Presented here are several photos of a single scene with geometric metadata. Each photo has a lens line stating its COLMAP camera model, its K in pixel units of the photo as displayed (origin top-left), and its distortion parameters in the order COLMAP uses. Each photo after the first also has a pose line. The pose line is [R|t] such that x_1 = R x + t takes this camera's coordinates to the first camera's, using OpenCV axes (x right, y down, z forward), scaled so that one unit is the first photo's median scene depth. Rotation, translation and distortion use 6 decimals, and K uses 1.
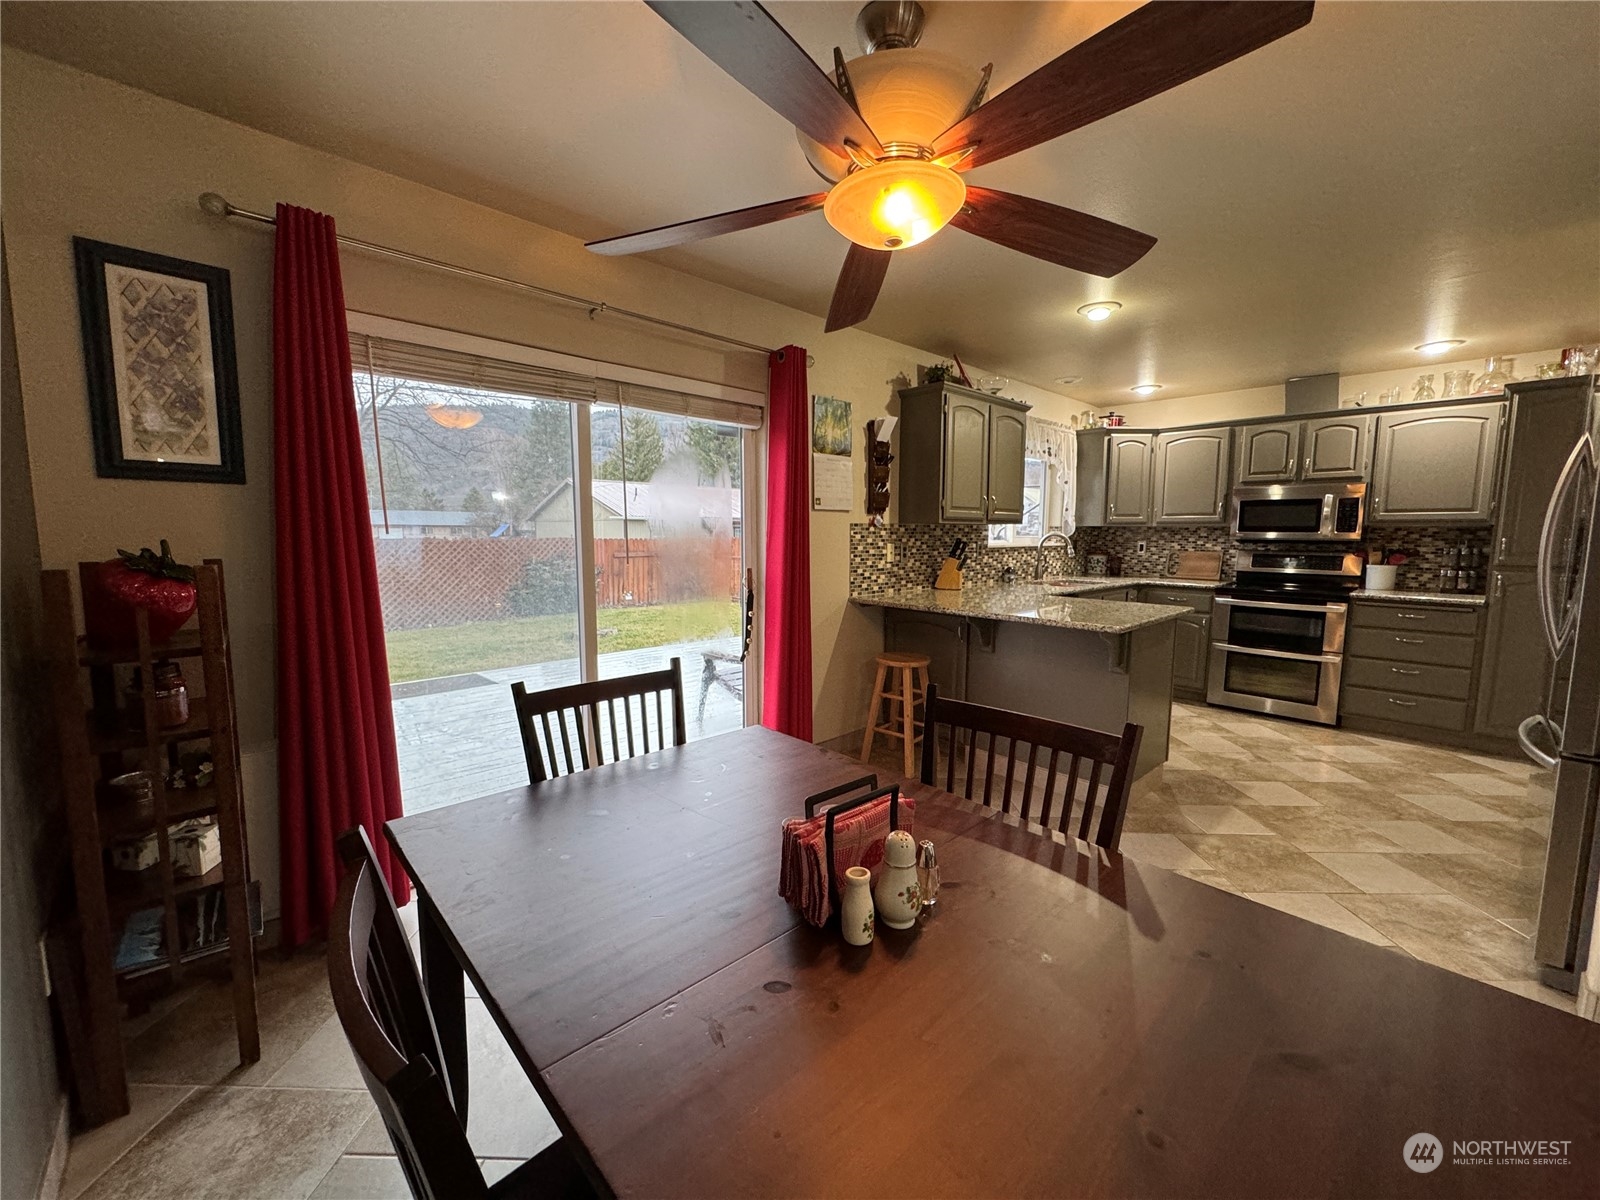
lens RADIAL K [[635.2, 0, 804.1], [0, 635.2, 600.4], [0, 0, 1]] dist [0.000893, -0.000328]
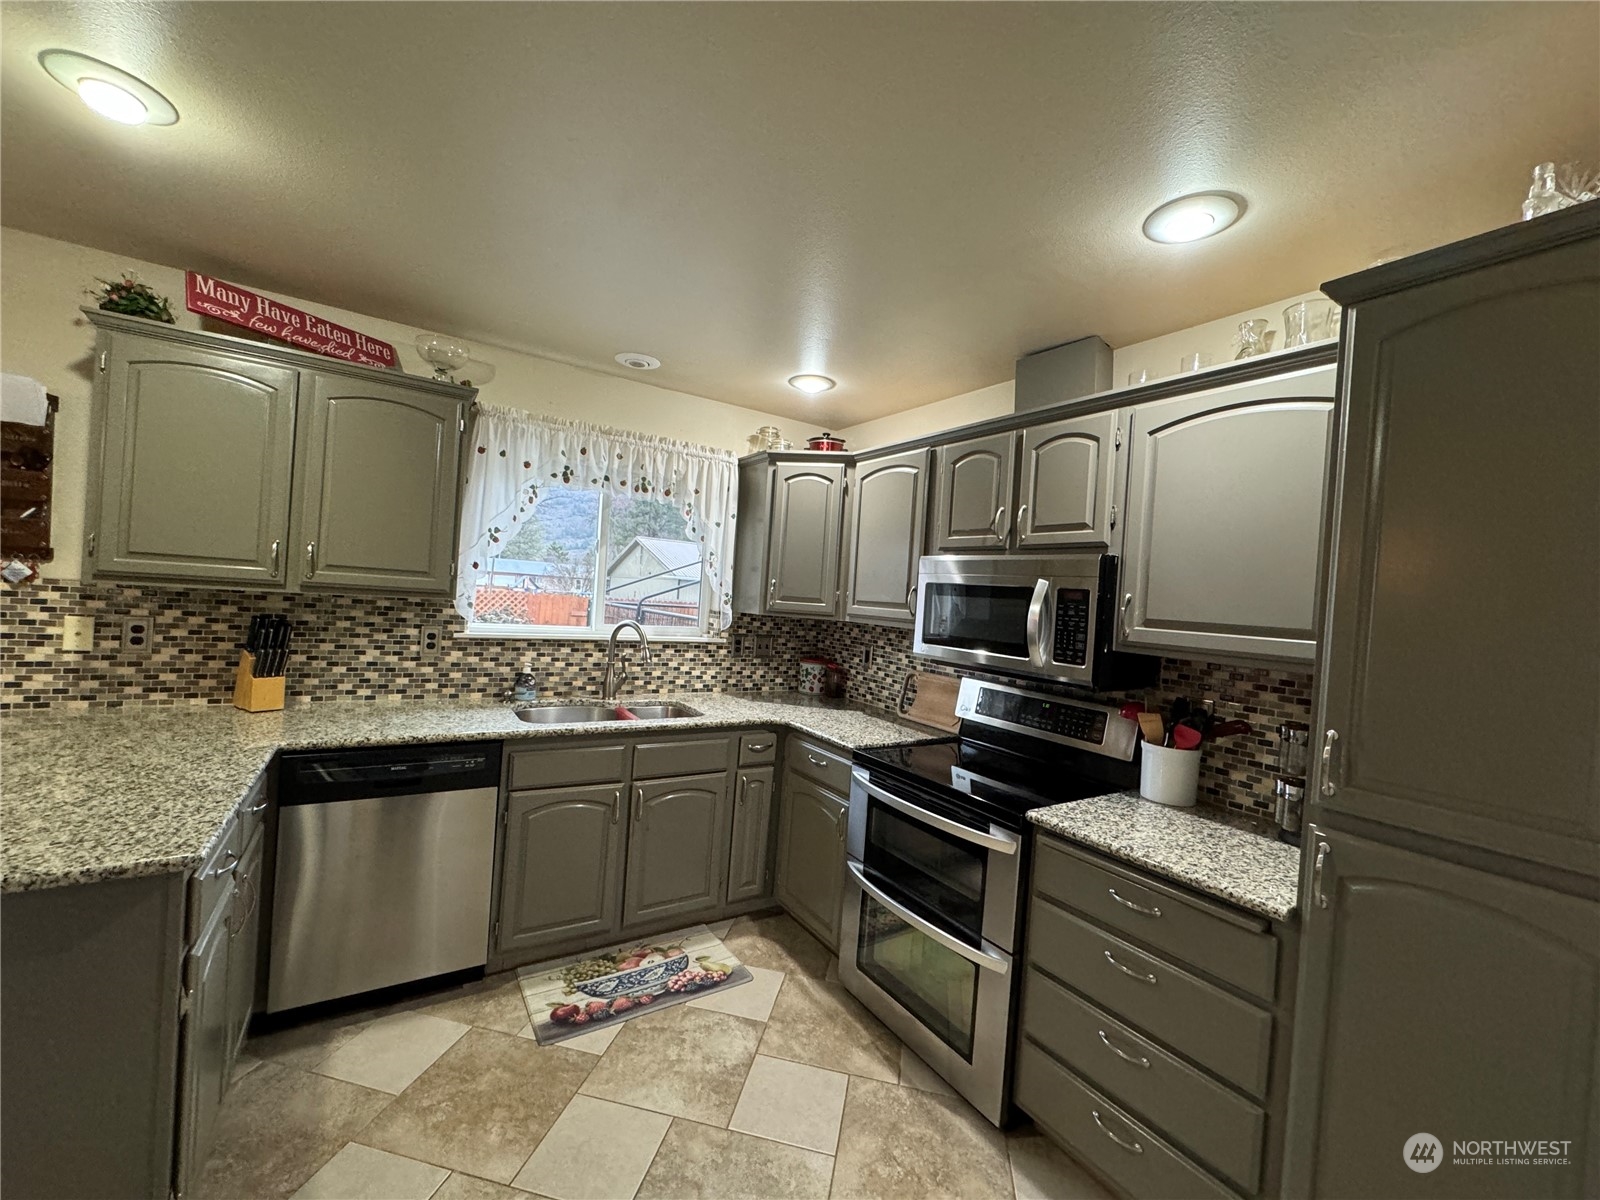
lens RADIAL K [[635.2, 0, 804.1], [0, 635.2, 600.4], [0, 0, 1]] dist [0.000893, -0.000328]
pose [[0.980902, 0.065203, -0.183250, 0.796326], [-0.084716, 0.991298, -0.100753, -0.096421], [0.175086, 0.114353, 0.977890, 0.556562]]
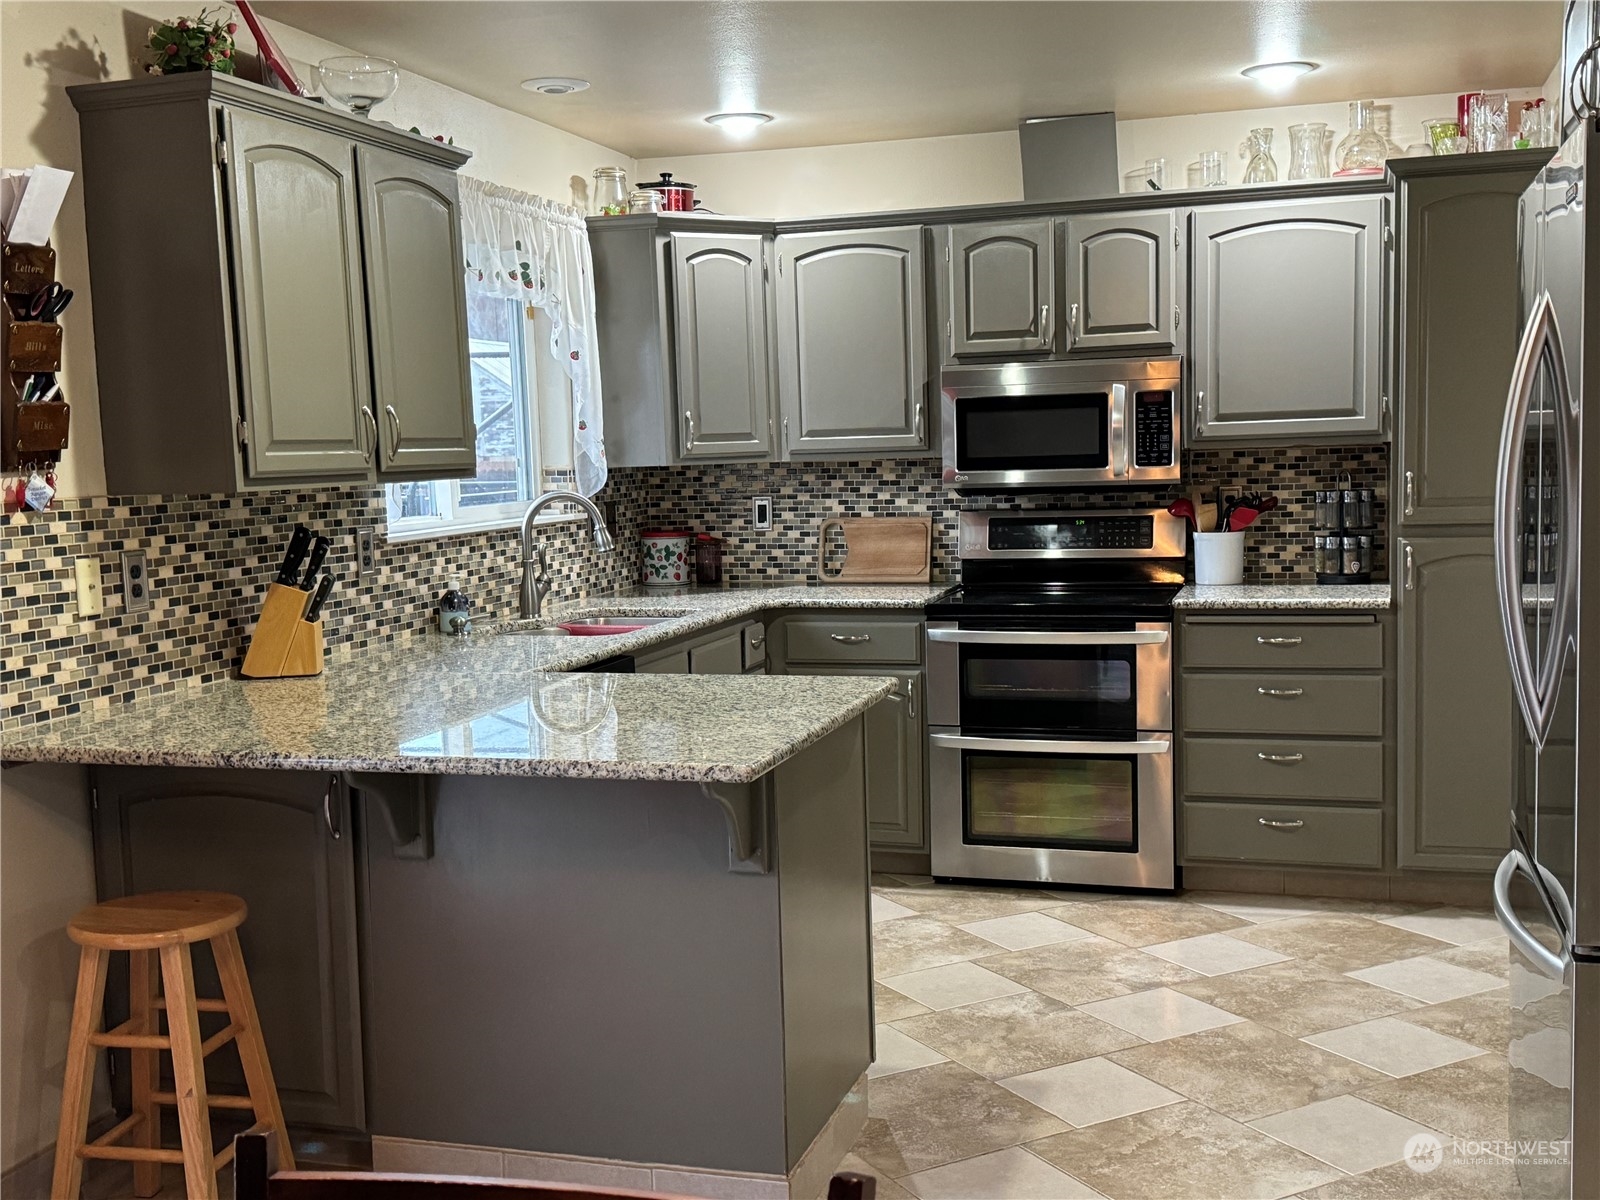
lens RADIAL K [[1707.5, 0, 800.3], [0, 1707.5, 616.1], [0, 0, 1]] dist [0.202640, -0.448531]
pose [[0.868188, -0.080783, 0.489616, 0.013847], [0.087040, 0.996154, 0.010018, -0.036026], [-0.488542, 0.033918, 0.871881, 0.046966]]
